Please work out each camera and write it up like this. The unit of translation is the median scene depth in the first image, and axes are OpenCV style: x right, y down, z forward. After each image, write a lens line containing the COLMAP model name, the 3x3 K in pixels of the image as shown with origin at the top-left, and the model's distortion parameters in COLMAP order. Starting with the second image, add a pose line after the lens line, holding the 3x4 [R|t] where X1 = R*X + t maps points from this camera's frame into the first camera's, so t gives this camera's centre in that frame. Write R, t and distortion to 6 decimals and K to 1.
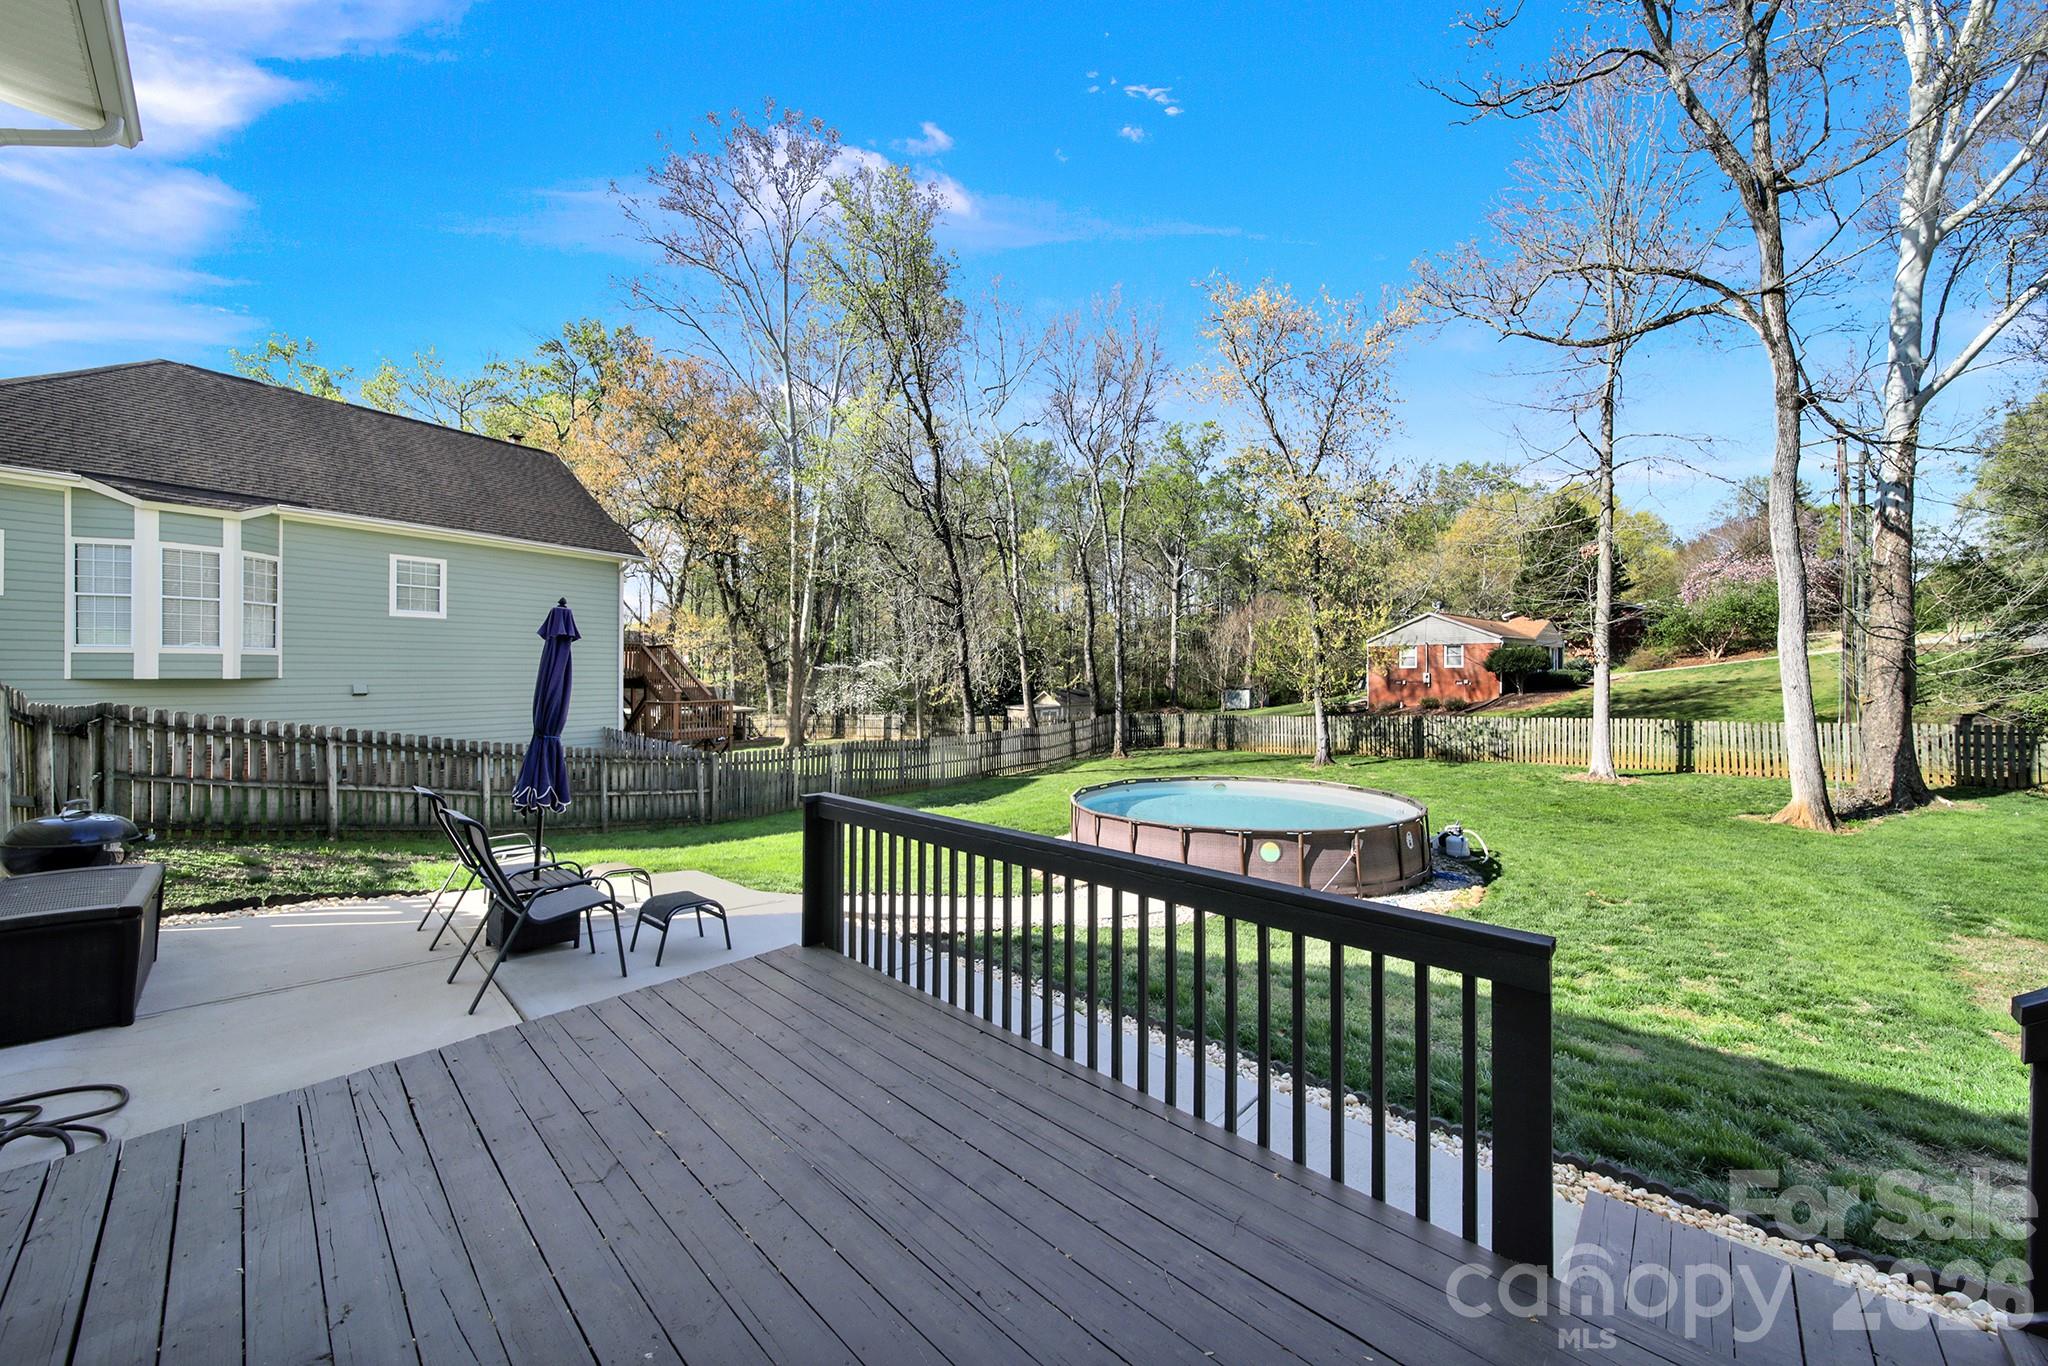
lens RADIAL K [[745.5, 0, 1028.0], [0, 745.5, 675.3], [0, 0, 1]] dist [-0.003105, 0.000433]
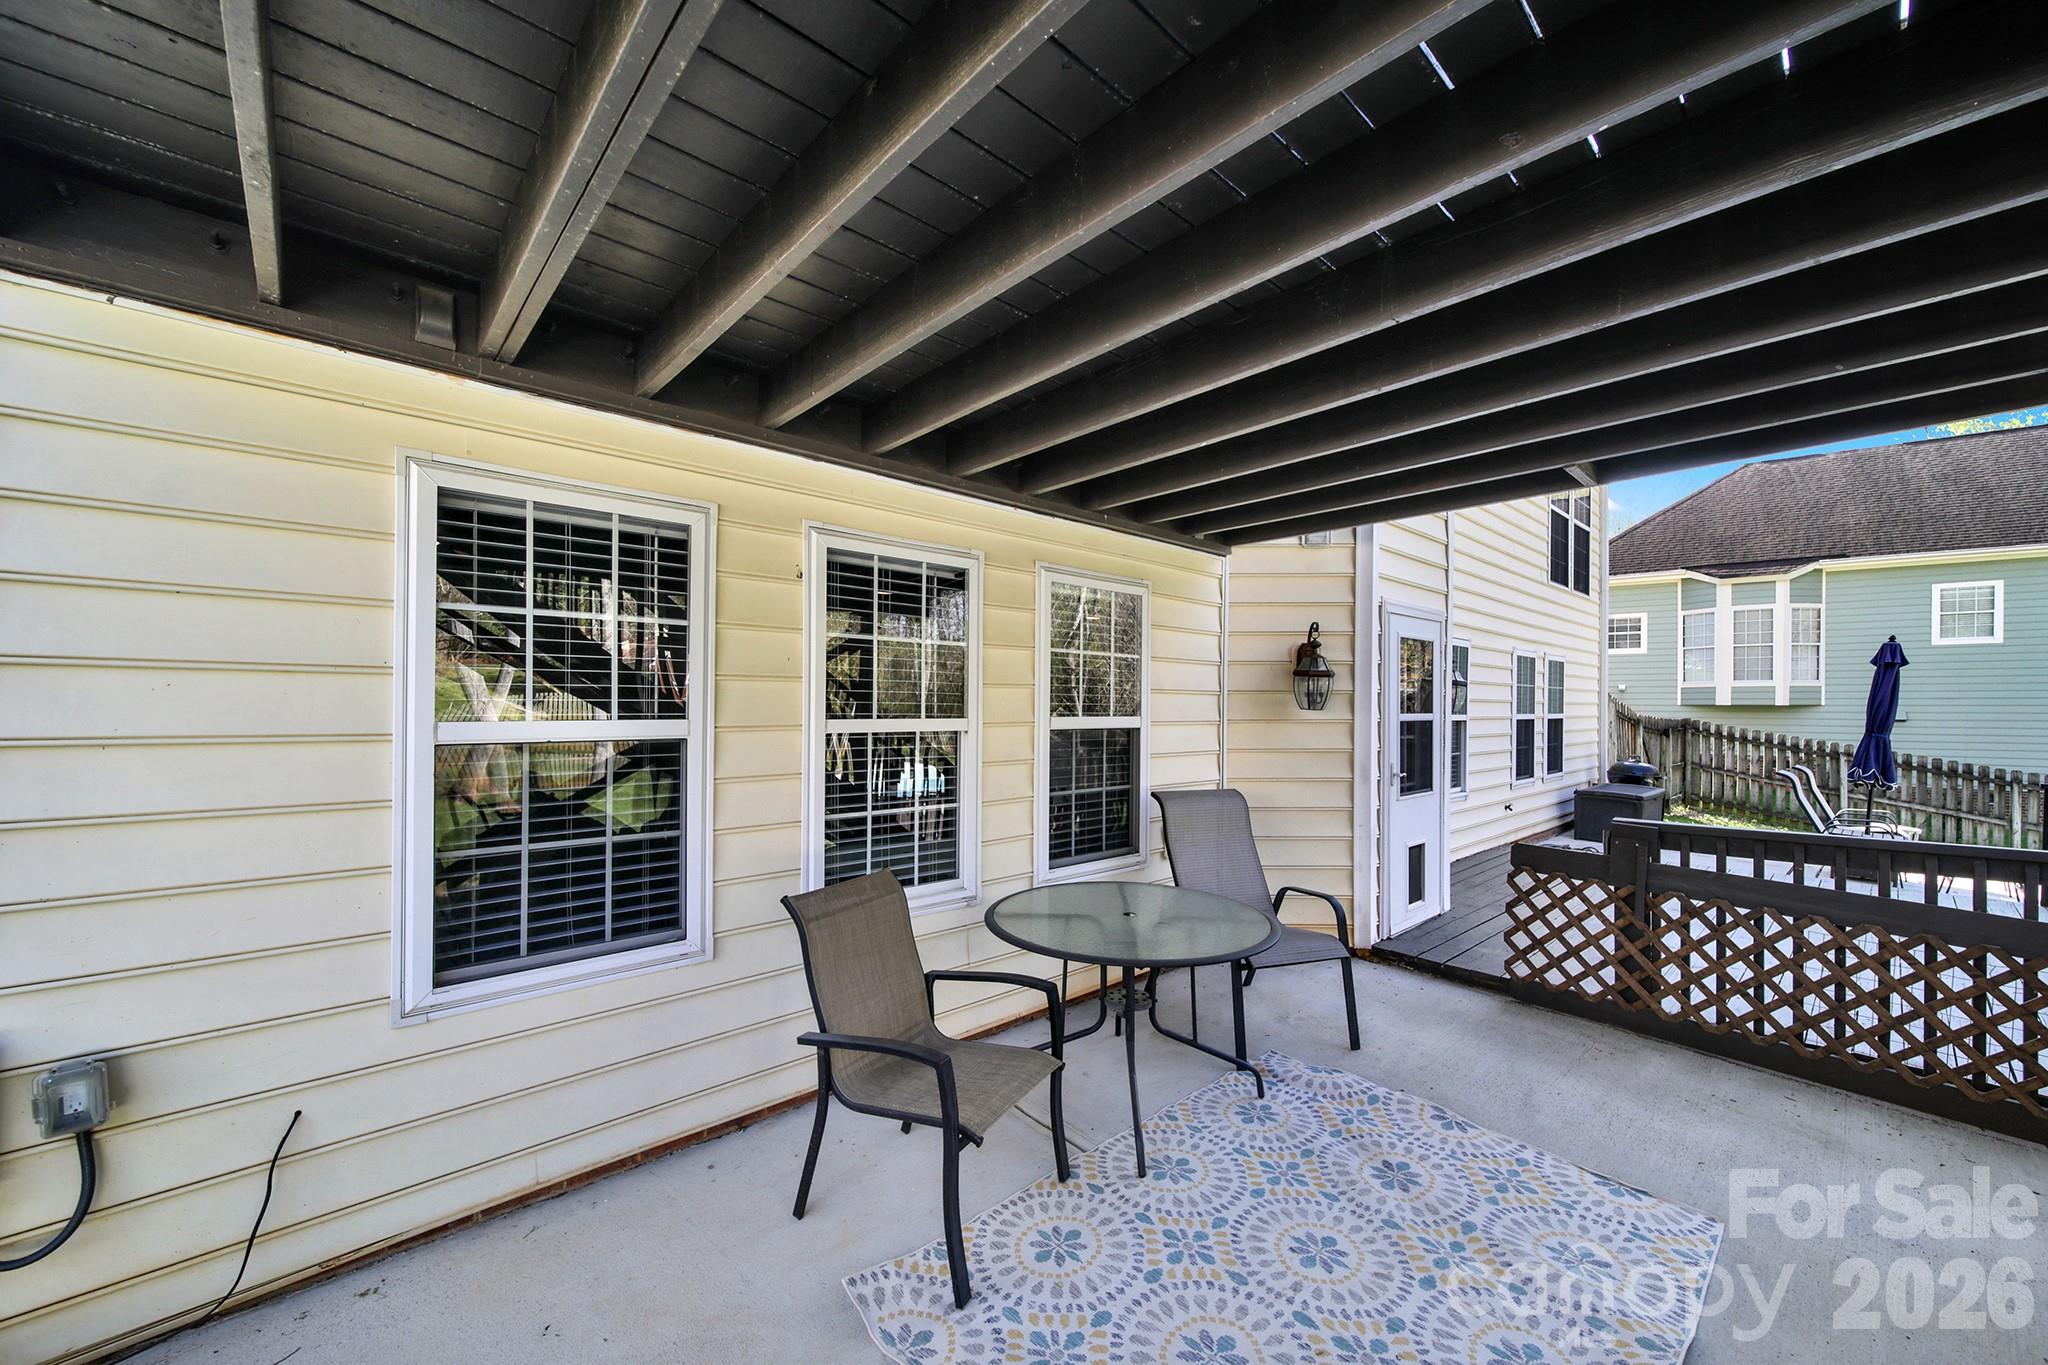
lens RADIAL K [[778.4, 0, 1018.5], [0, 778.4, 698.0], [0, 0, 1]] dist [0.001536, 0.000156]
pose [[-0.087269, -0.013390, -0.996095, 0.399405], [-0.003590, 0.999907, -0.013127, 0.015411], [0.996178, 0.002430, -0.087309, -0.201421]]
